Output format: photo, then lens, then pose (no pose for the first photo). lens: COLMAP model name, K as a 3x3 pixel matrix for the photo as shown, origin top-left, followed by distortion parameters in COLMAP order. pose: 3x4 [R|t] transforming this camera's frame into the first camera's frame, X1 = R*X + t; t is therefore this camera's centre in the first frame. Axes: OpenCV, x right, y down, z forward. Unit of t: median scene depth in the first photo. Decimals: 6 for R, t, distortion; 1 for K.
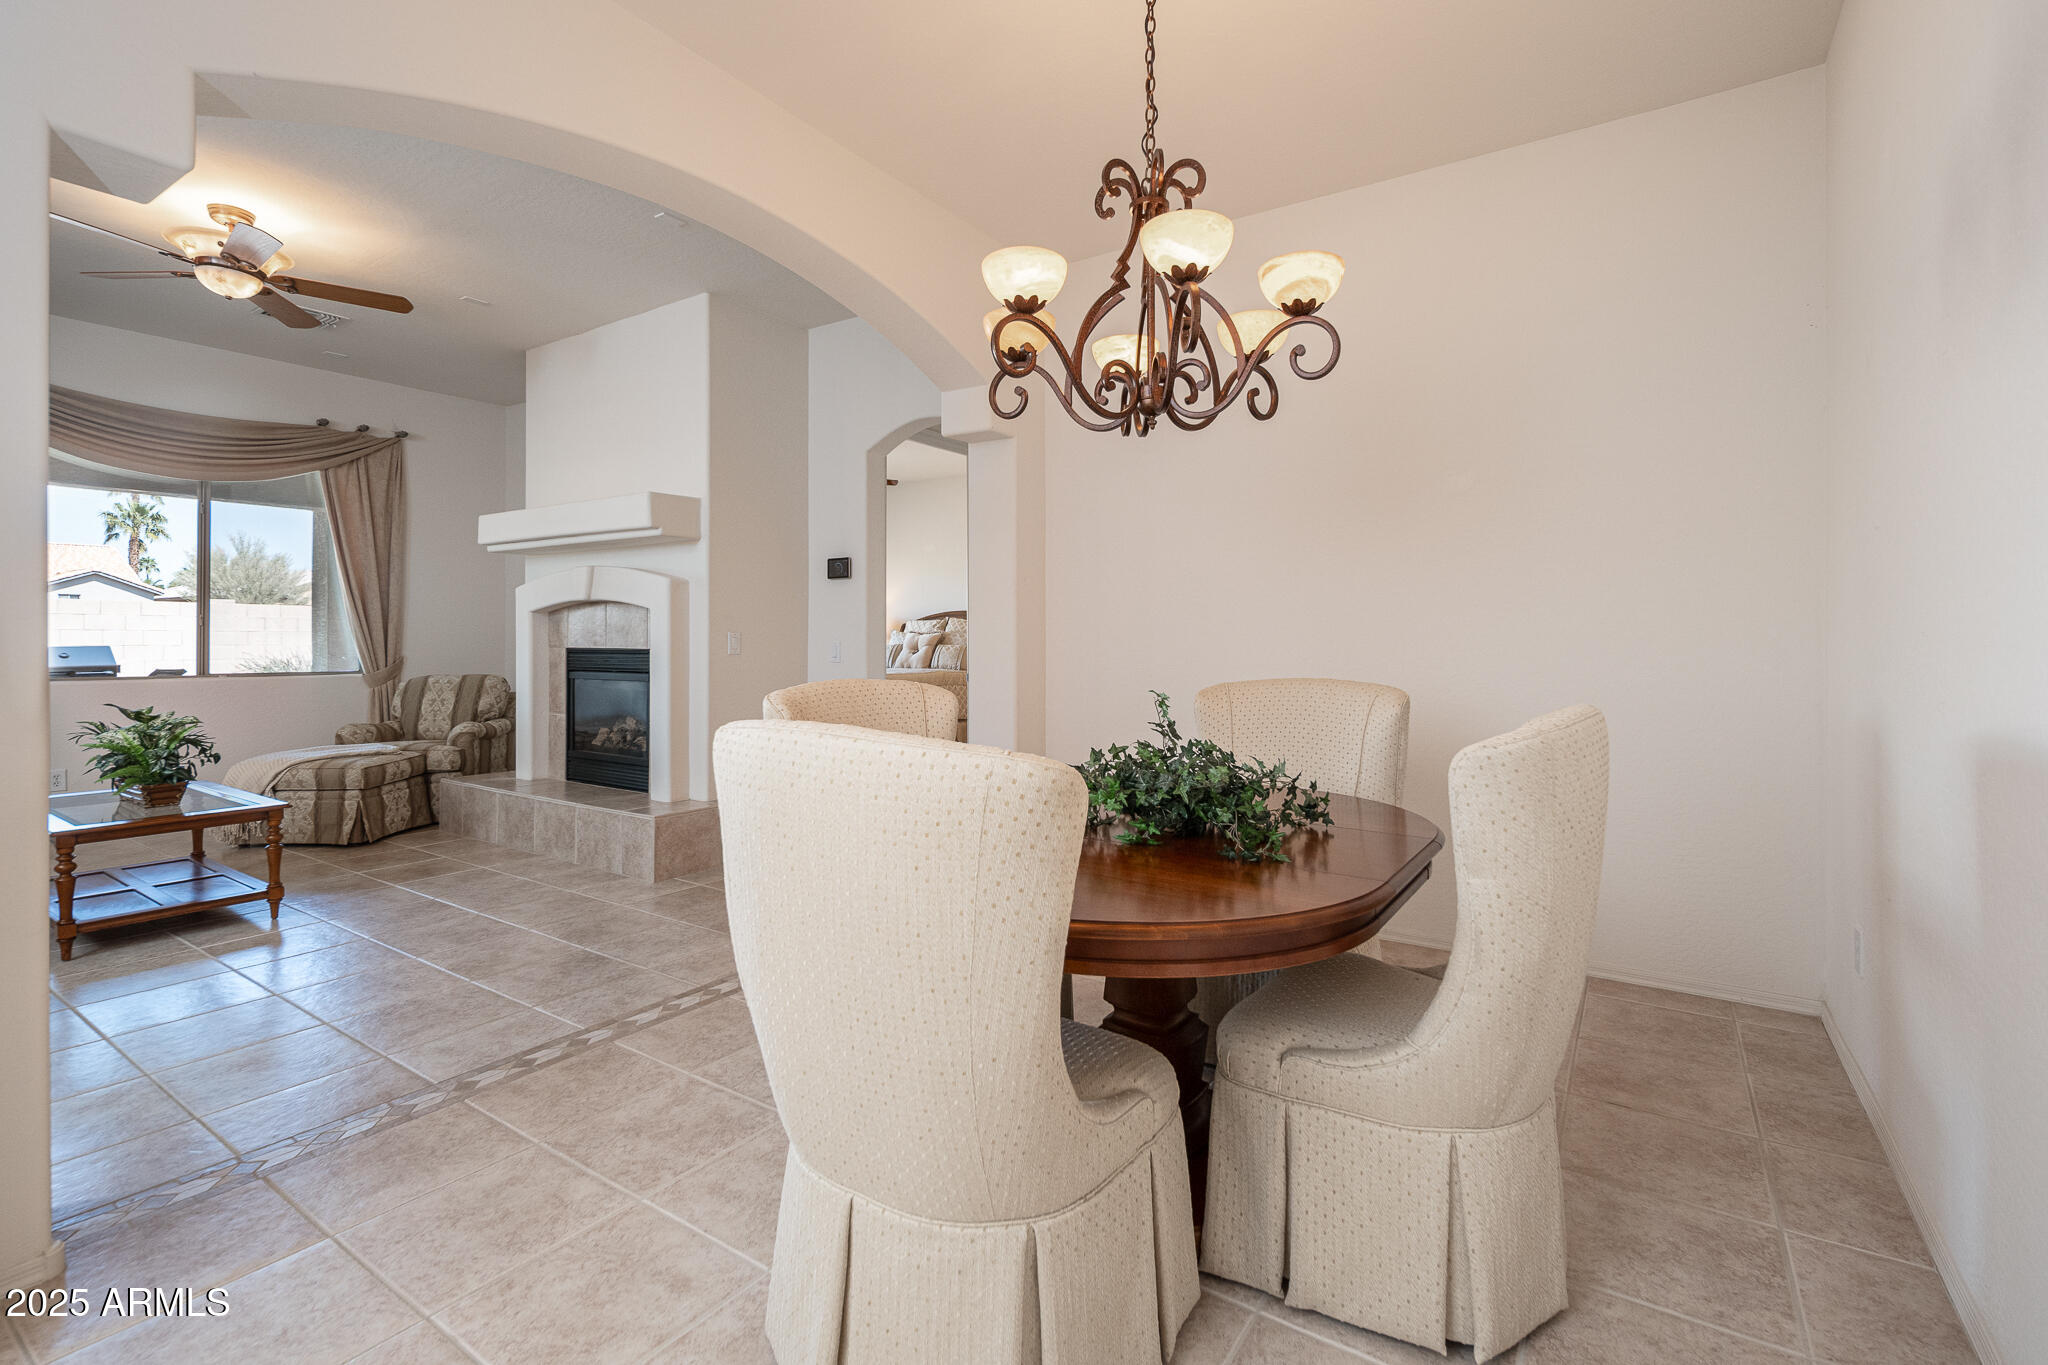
lens RADIAL K [[907.1, 0, 1024.6], [0, 907.1, 657.5], [0, 0, 1]] dist [0.001383, 0.000290]
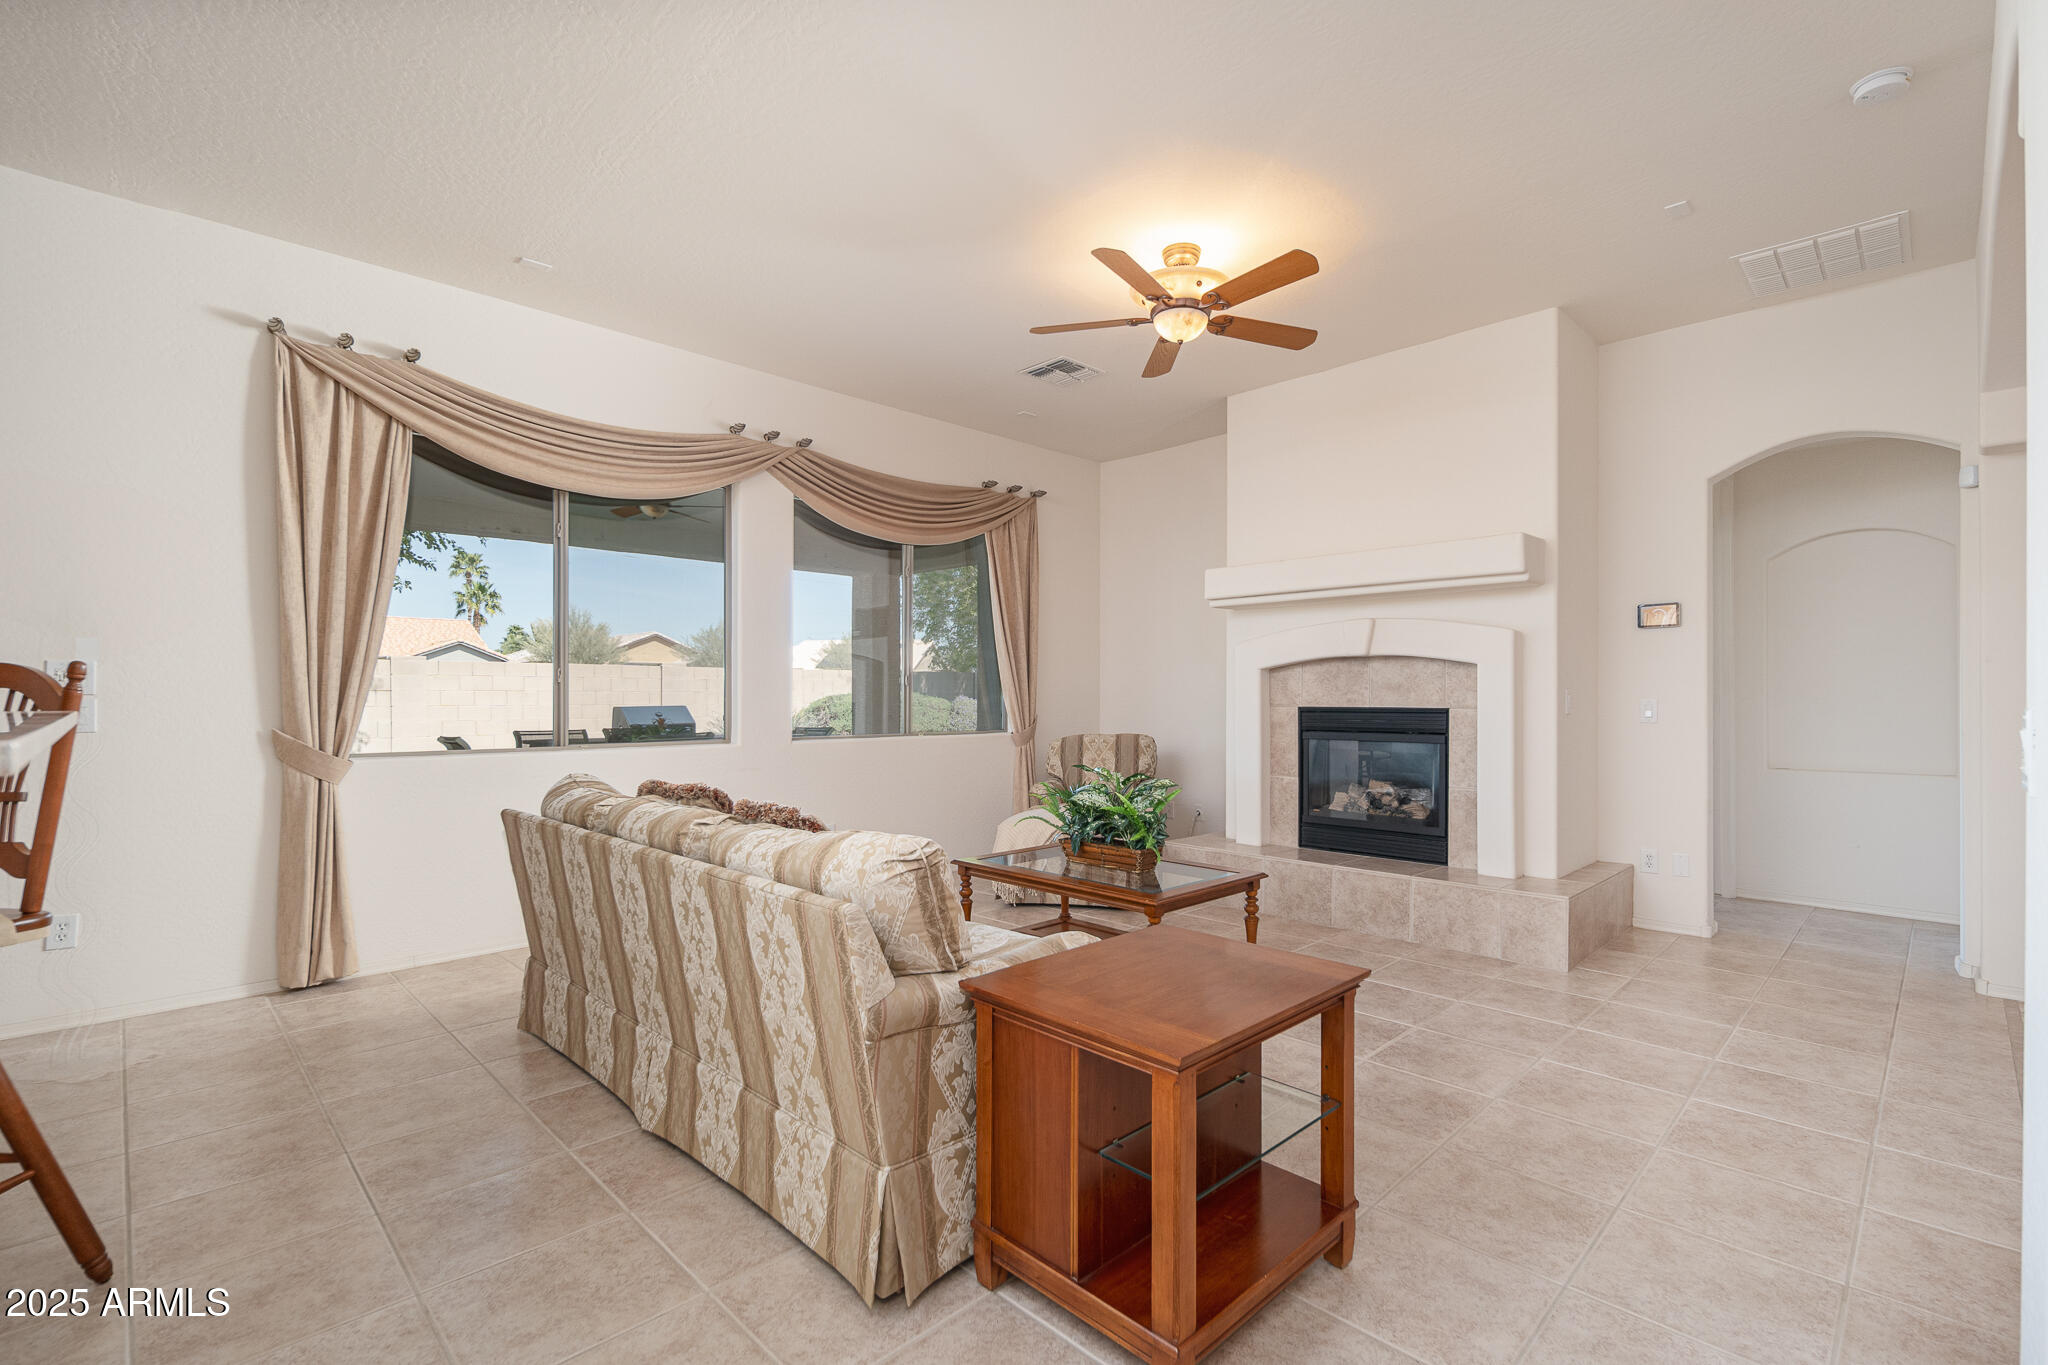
lens RADIAL K [[903.5, 0, 1024.8], [0, 903.5, 731.9], [0, 0, 1]] dist [-0.009302, 0.000249]
pose [[0.976969, 0.003478, -0.213353, -0.578453], [0.001041, 0.999778, 0.021066, -0.005090], [0.213378, -0.020803, 0.976748, 0.022481]]
